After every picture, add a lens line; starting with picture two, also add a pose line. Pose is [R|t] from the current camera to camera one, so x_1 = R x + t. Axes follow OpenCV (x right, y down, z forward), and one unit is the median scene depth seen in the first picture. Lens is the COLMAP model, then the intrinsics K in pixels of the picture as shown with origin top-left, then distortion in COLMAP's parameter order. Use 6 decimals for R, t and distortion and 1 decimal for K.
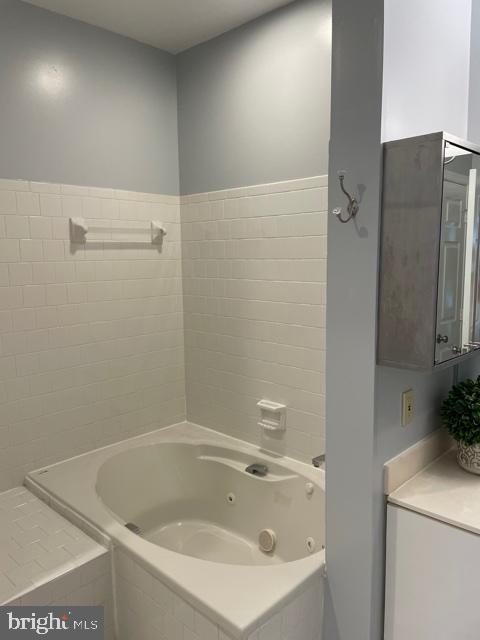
lens RADIAL K [[481.7, 0, 240.1], [0, 481.7, 316.2], [0, 0, 1]] dist [0.088445, -0.118284]
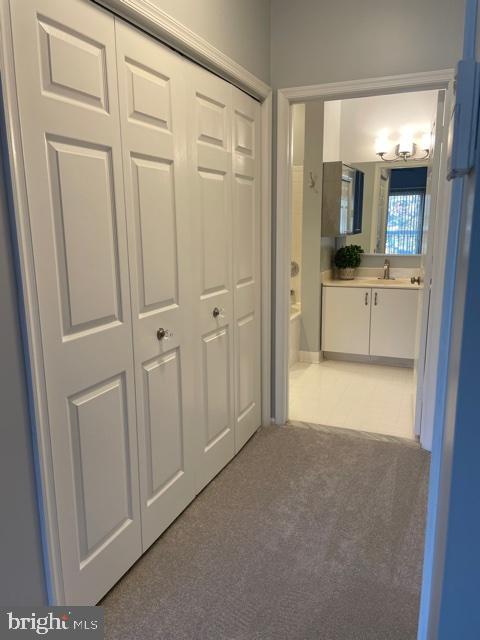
lens RADIAL K [[481.7, 0, 240.1], [0, 481.7, 316.2], [0, 0, 1]] dist [0.088445, -0.118284]
pose [[0.936901, -0.065924, 0.343324, -1.321548], [0.044864, 0.996612, 0.068936, 0.380669], [-0.346705, -0.049183, 0.936684, -1.754068]]
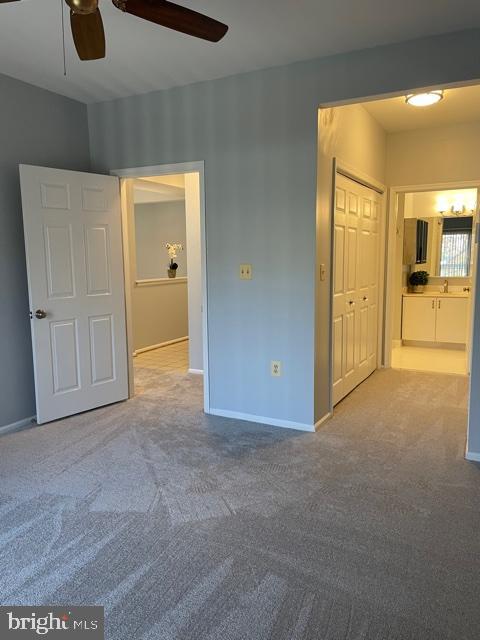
lens RADIAL K [[481.7, 0, 240.1], [0, 481.7, 316.2], [0, 0, 1]] dist [0.088445, -0.118284]
pose [[0.963436, -0.030076, 0.266247, -2.646224], [0.032472, 0.999462, -0.004601, 0.602730], [-0.265965, 0.013079, 0.963894, -3.291486]]
